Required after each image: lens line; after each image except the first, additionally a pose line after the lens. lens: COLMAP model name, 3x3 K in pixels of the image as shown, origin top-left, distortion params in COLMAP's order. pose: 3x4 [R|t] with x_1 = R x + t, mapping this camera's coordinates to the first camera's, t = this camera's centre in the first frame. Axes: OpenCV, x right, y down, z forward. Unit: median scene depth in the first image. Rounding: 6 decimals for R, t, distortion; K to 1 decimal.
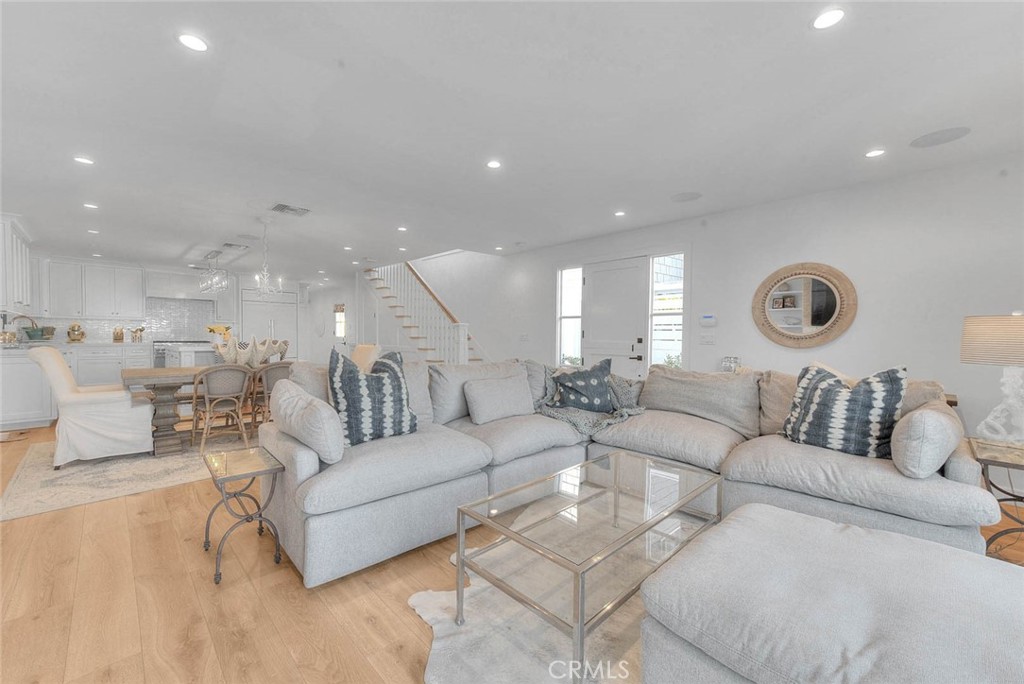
lens RADIAL K [[402.1, 0, 509.3], [0, 402.1, 346.1], [0, 0, 1]] dist [0.017089, -0.000093]
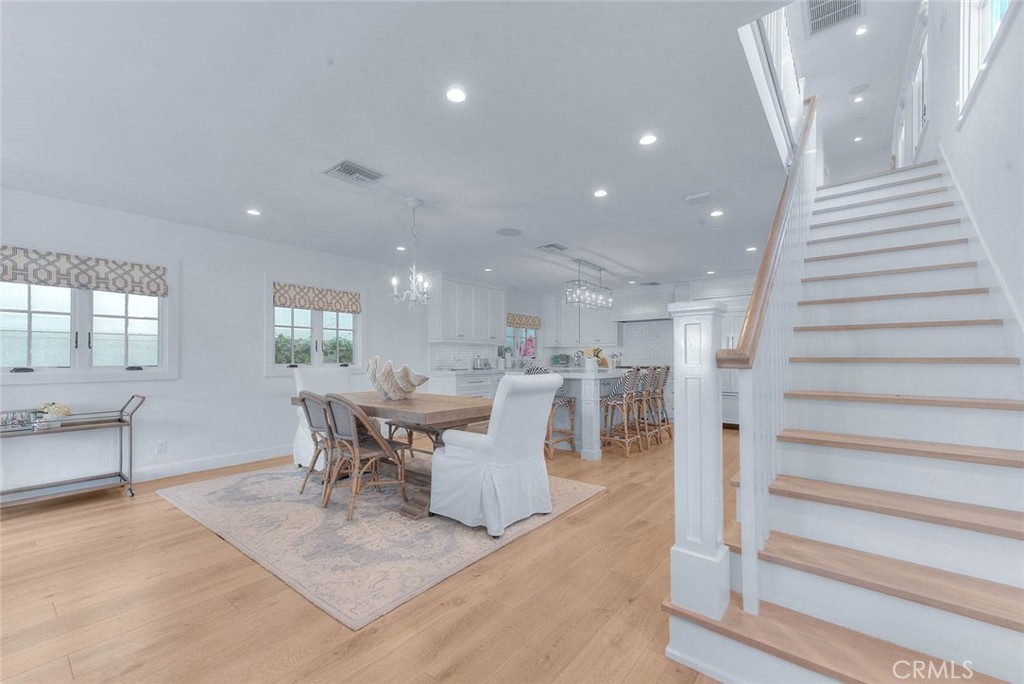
lens RADIAL K [[415.9, 0, 508.3], [0, 415.9, 352.0], [0, 0, 1]] dist [0.025439, 0.000077]
pose [[0.104142, -0.029512, -0.994125, 0.109779], [-0.020446, 0.999285, -0.031807, -0.009819], [0.994352, 0.023639, 0.103464, 0.688141]]
